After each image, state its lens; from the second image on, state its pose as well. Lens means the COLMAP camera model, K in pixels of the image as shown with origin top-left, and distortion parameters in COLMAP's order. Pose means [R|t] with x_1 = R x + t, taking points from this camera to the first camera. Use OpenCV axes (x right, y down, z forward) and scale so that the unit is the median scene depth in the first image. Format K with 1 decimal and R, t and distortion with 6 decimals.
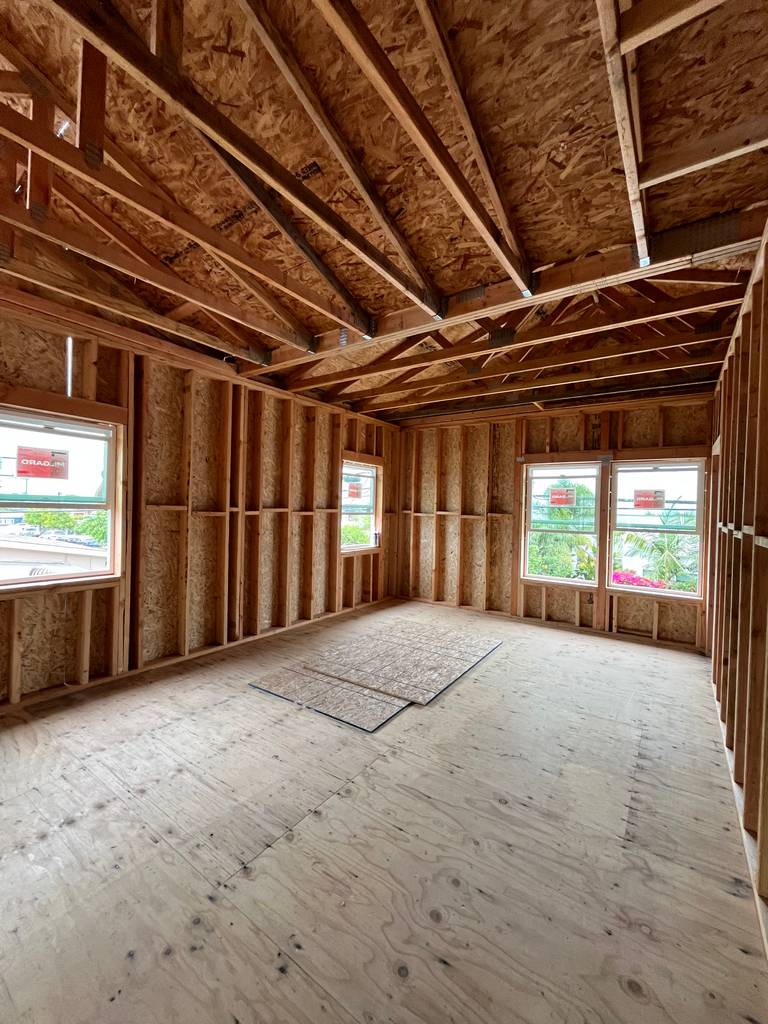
lens RADIAL K [[415.7, 0, 380.3], [0, 415.7, 512.0], [0, 0, 1]] dist [-0.003677, -0.000048]
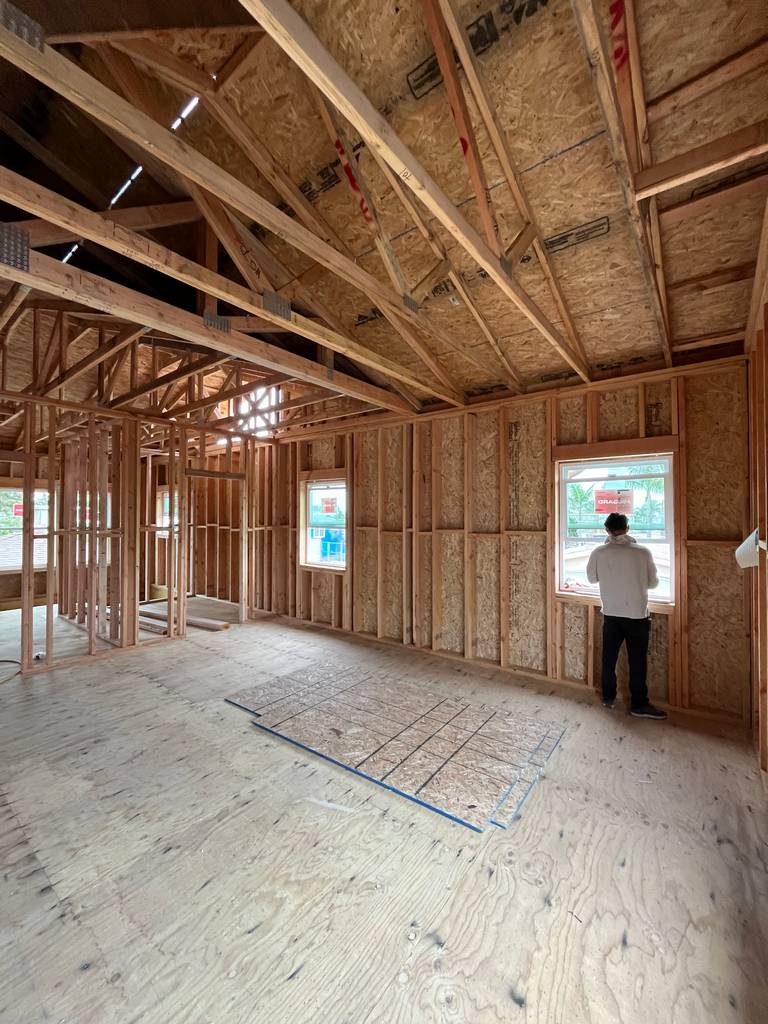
lens RADIAL K [[415.7, 0, 383.0], [0, 415.7, 510.6], [0, 0, 1]] dist [-0.003677, -0.000048]
pose [[-0.048730, -0.042607, -0.997903, 1.079446], [-0.012878, 0.999033, -0.042027, -0.010199], [0.998729, 0.010803, -0.049232, 1.311785]]
